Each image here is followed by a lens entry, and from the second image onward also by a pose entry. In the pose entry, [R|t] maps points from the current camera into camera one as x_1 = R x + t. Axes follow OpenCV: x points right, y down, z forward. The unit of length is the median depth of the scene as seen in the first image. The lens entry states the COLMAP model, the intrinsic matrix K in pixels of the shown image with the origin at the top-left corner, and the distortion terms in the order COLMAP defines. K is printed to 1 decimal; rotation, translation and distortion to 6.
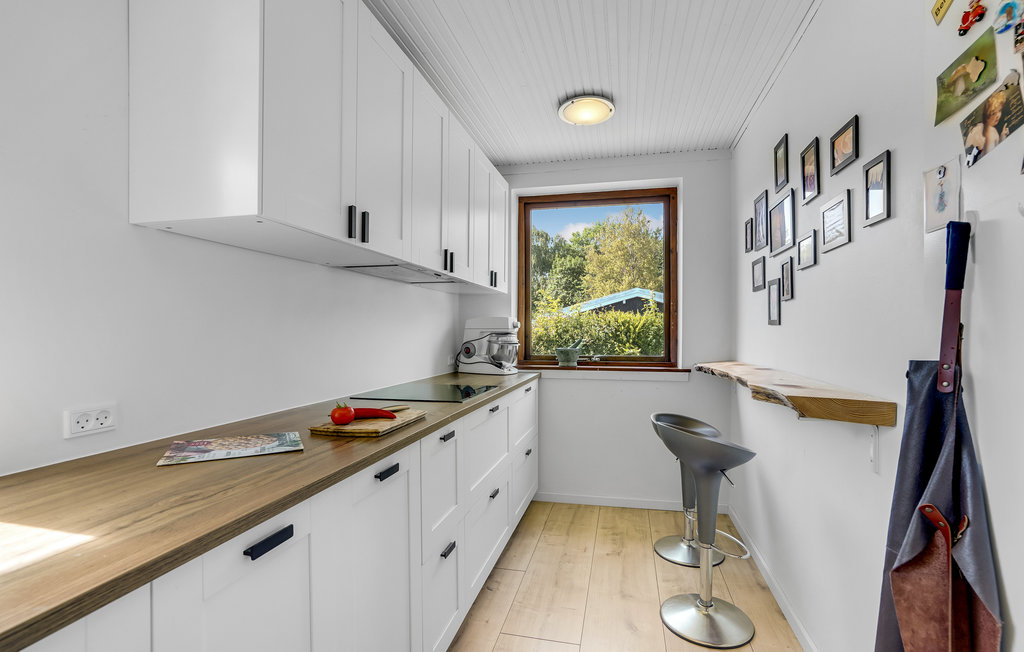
lens RADIAL K [[485.1, 0, 512.0], [0, 485.1, 326.0], [0, 0, 1]] dist [-0.000775, 0.000171]
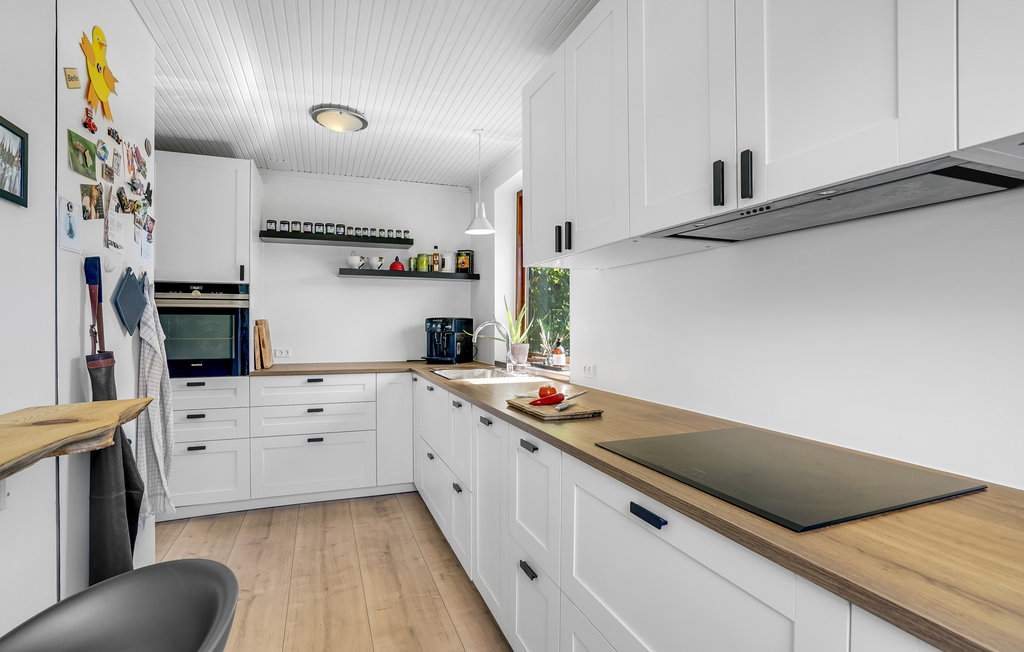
lens RADIAL K [[485.1, 0, 512.0], [0, 485.1, 326.0], [0, 0, 1]] dist [-0.000775, 0.000171]
pose [[-0.824880, -0.002789, -0.565300, 0.366268], [0.003077, 0.999951, -0.009424, 0.005551], [0.565299, -0.009513, -0.824831, 1.546585]]
